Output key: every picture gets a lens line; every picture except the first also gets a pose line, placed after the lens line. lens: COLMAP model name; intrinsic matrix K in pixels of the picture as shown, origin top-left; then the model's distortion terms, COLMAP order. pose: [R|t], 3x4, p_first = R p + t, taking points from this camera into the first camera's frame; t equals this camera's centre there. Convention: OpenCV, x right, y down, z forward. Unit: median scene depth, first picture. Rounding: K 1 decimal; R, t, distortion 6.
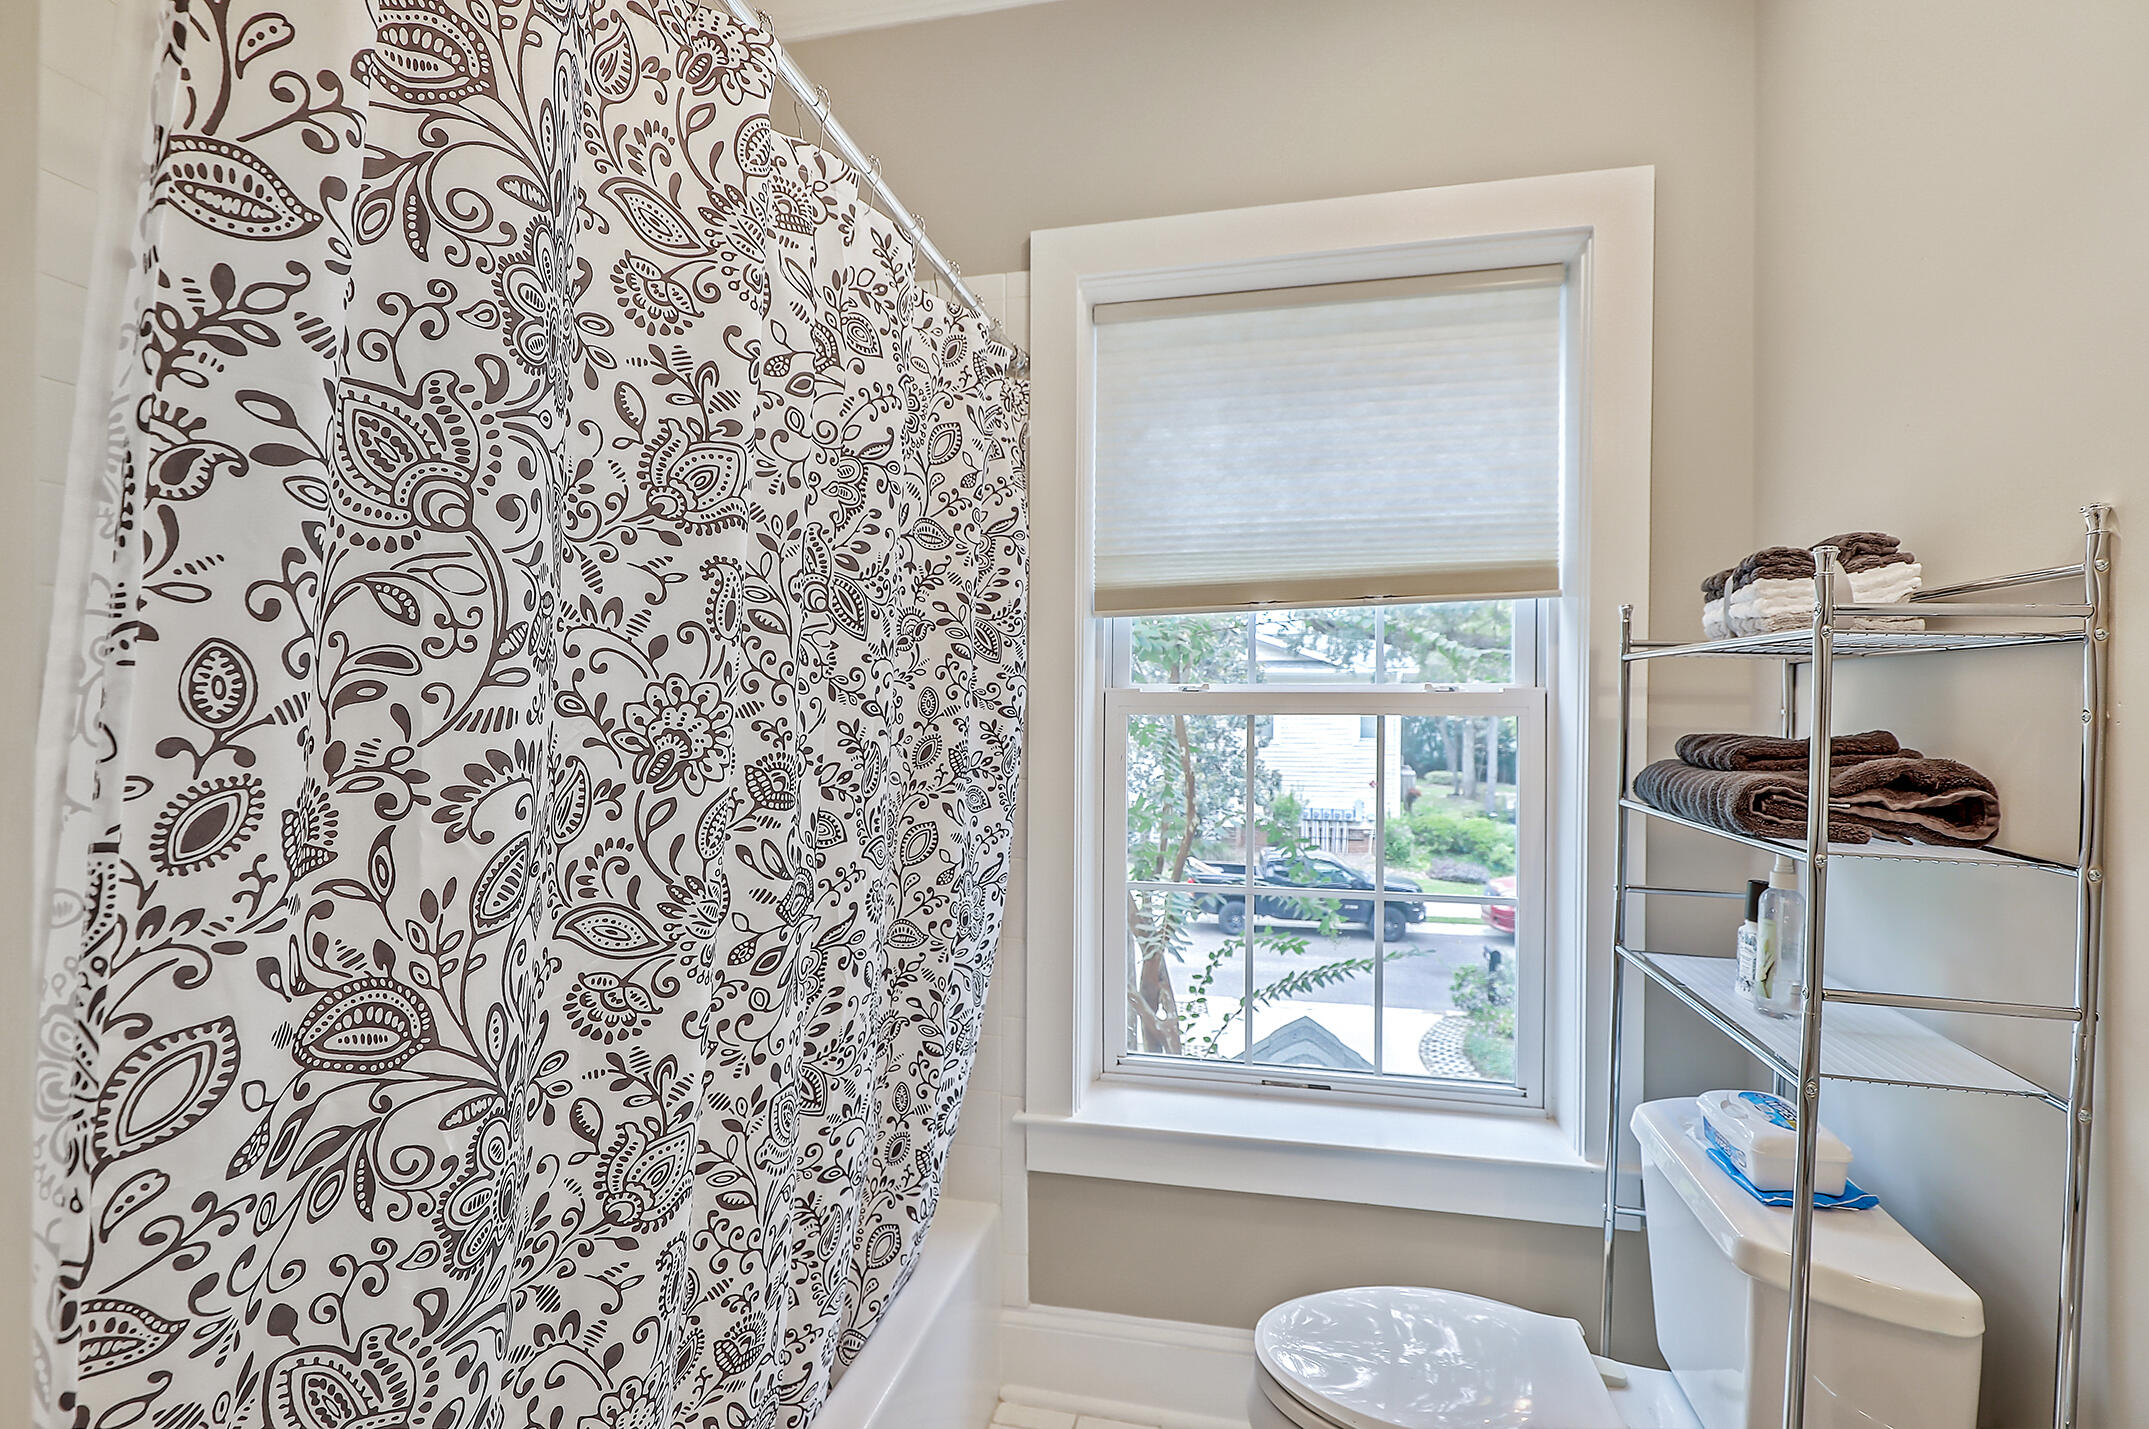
lens RADIAL K [[962.6, 0, 1073.4], [0, 962.6, 715.7], [0, 0, 1]] dist [0.000134, 0.000472]
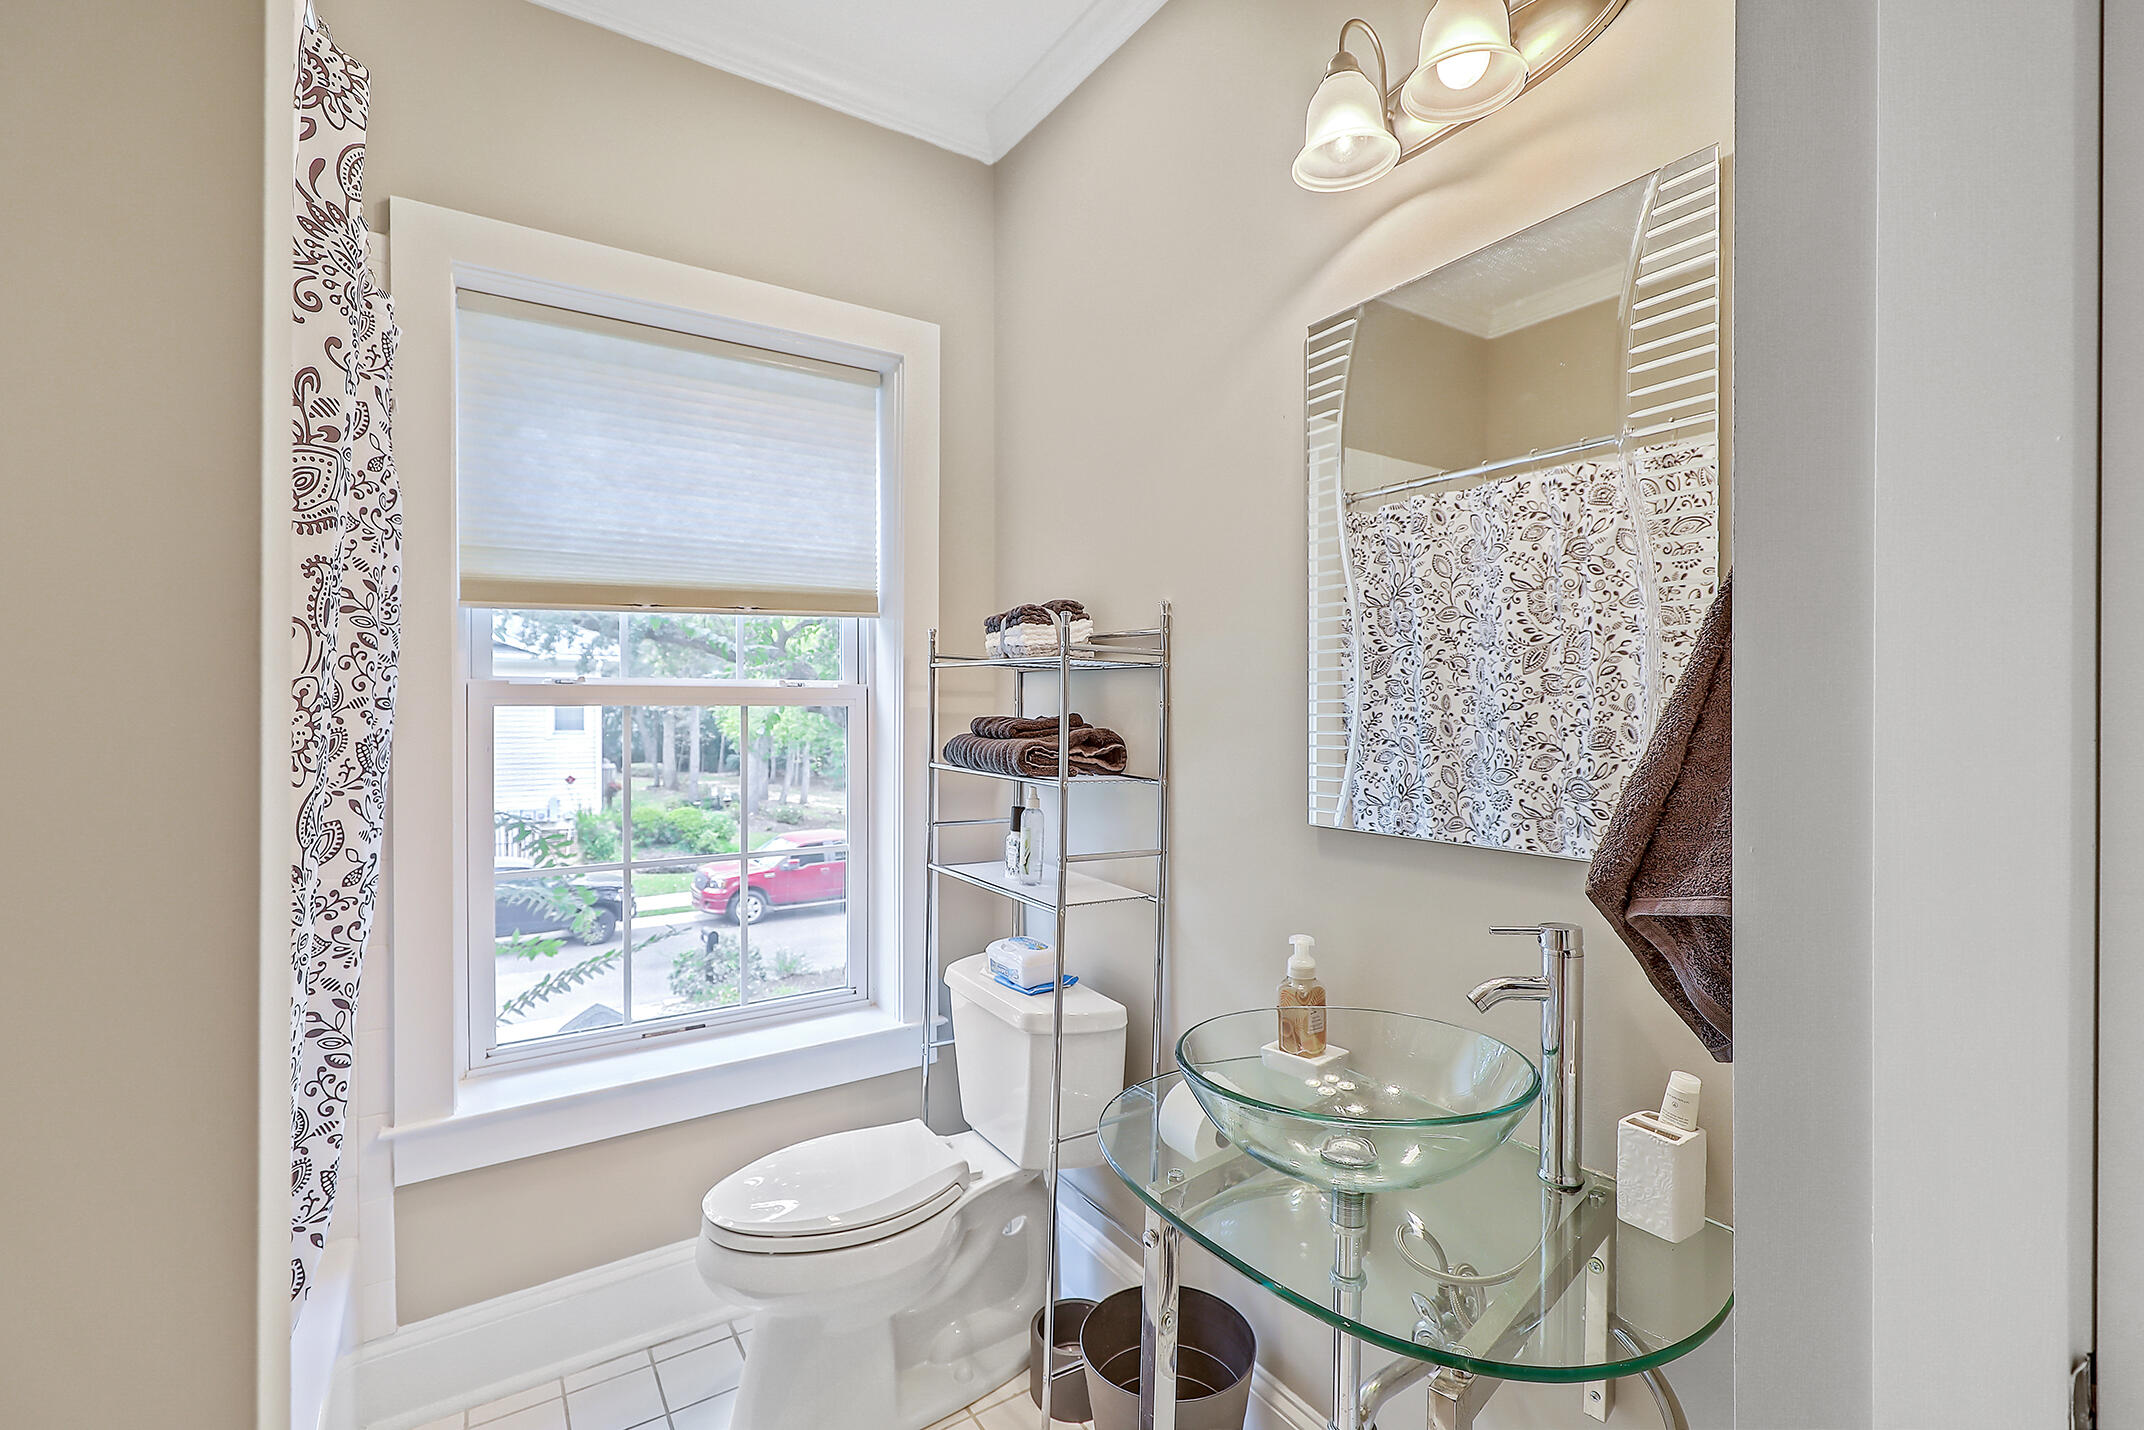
lens RADIAL K [[963.4, 0, 1077.4], [0, 963.4, 703.5], [0, 0, 1]] dist [0.000166, 0.000379]
pose [[0.704810, -0.002384, 0.709392, -0.304312], [0.003974, 0.999992, -0.000588, -0.001121], [-0.709385, 0.003233, 0.704813, -0.180851]]
